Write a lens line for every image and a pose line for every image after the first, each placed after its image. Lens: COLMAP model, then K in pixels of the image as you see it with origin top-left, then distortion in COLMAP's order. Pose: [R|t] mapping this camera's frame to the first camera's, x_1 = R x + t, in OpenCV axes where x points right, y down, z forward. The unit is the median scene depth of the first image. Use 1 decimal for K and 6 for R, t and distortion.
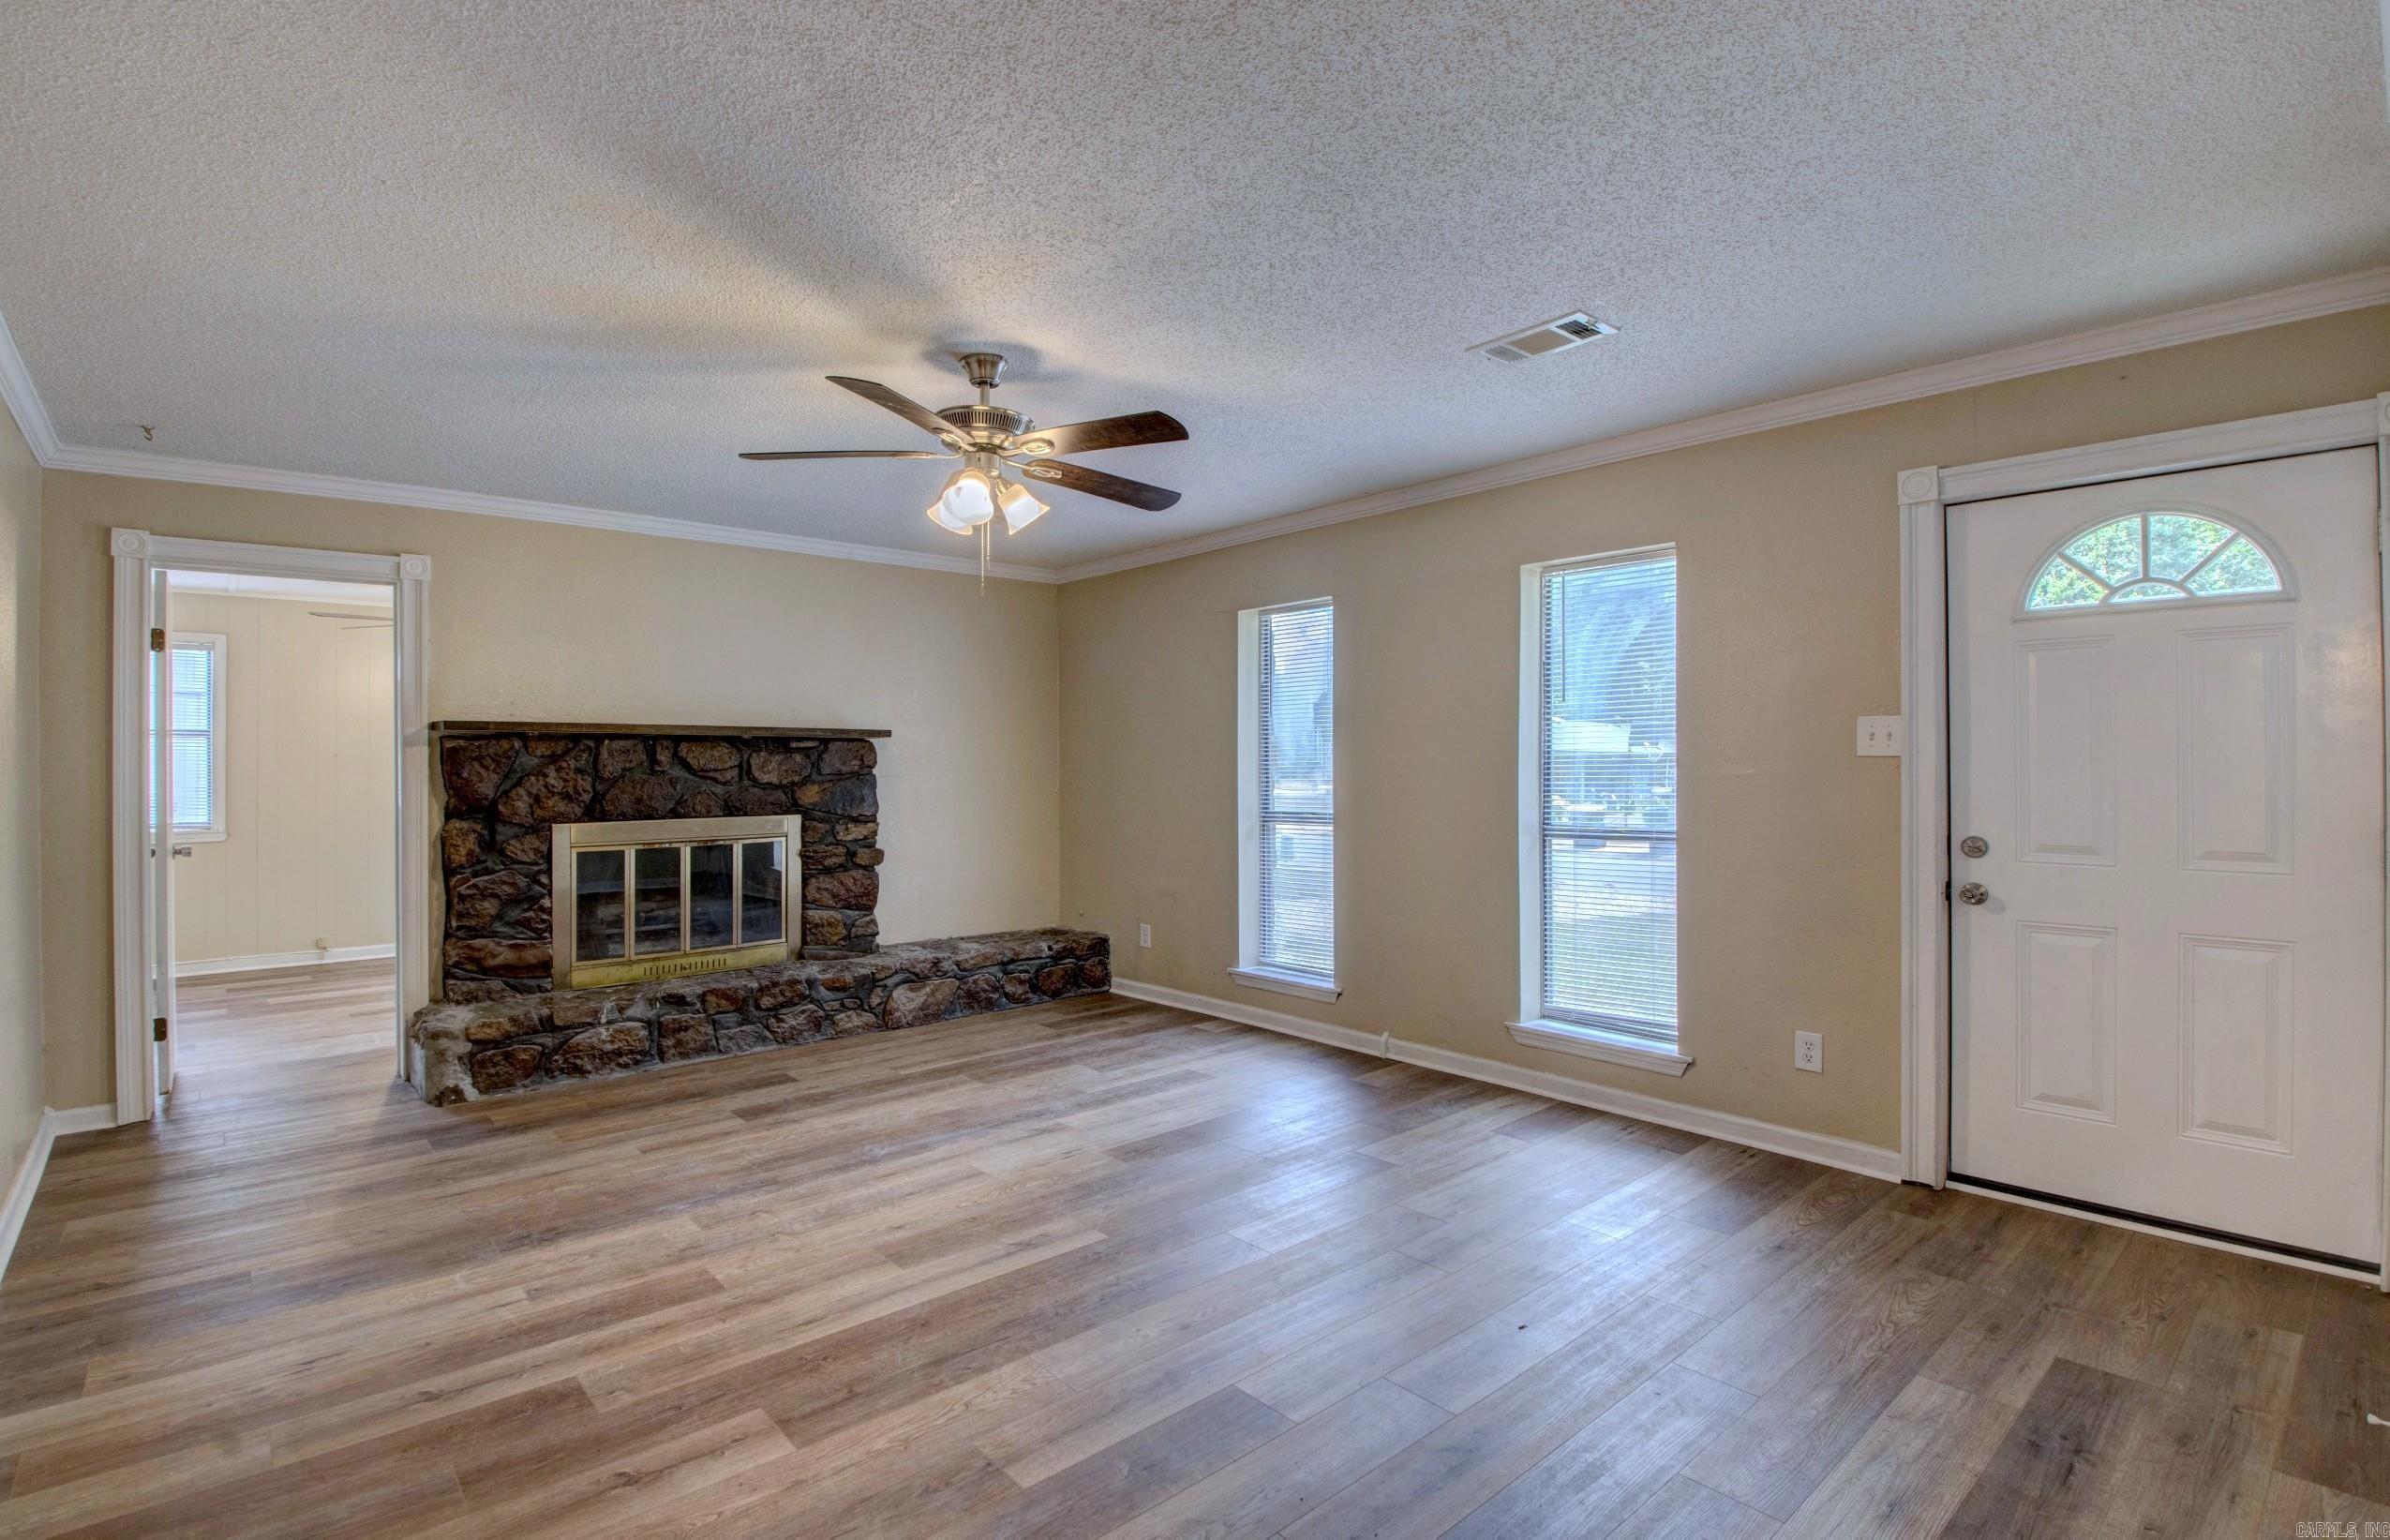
lens RADIAL K [[1121.4, 0, 1202.4], [0, 1121.4, 754.7], [0, 0, 1]] dist [0.014418, -0.021297]
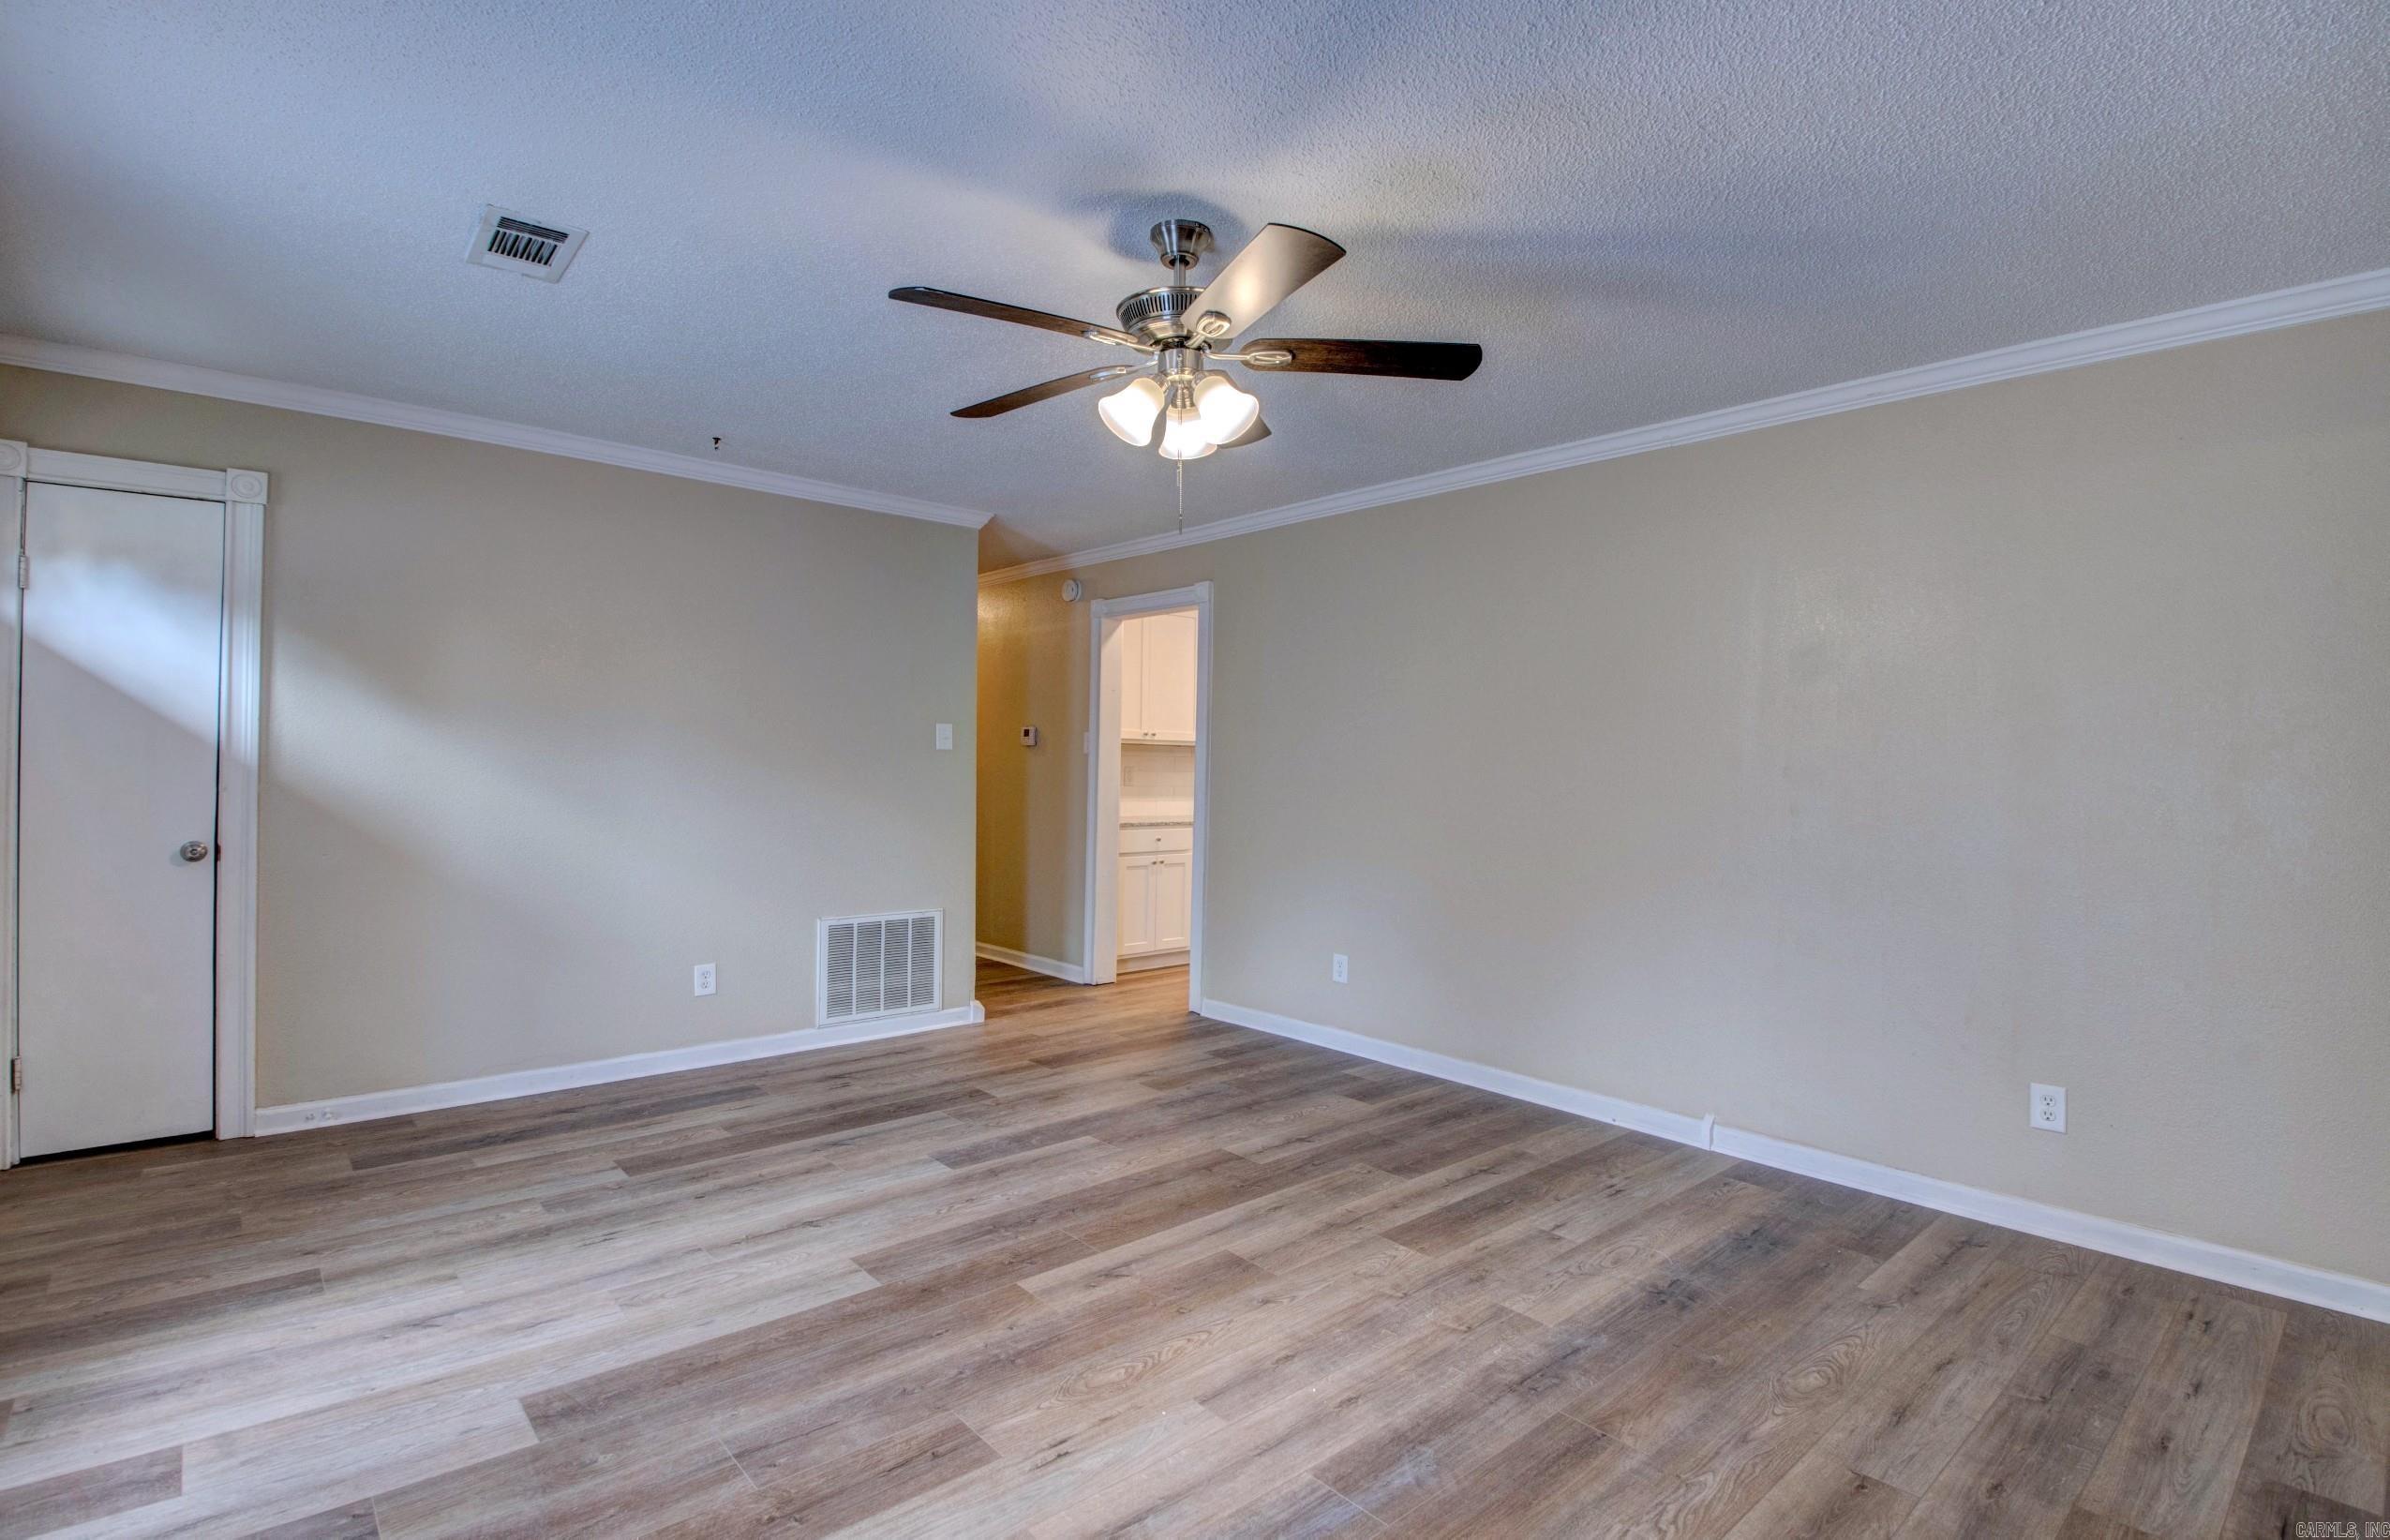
lens RADIAL K [[1121.4, 0, 1211.4], [0, 1121.4, 760.3], [0, 0, 1]] dist [0.014418, -0.021297]
pose [[-0.999948, -0.008432, -0.005668, -0.161216], [-0.008348, 0.999857, -0.014716, 0.022948], [0.005792, -0.014668, -0.999876, 1.337558]]
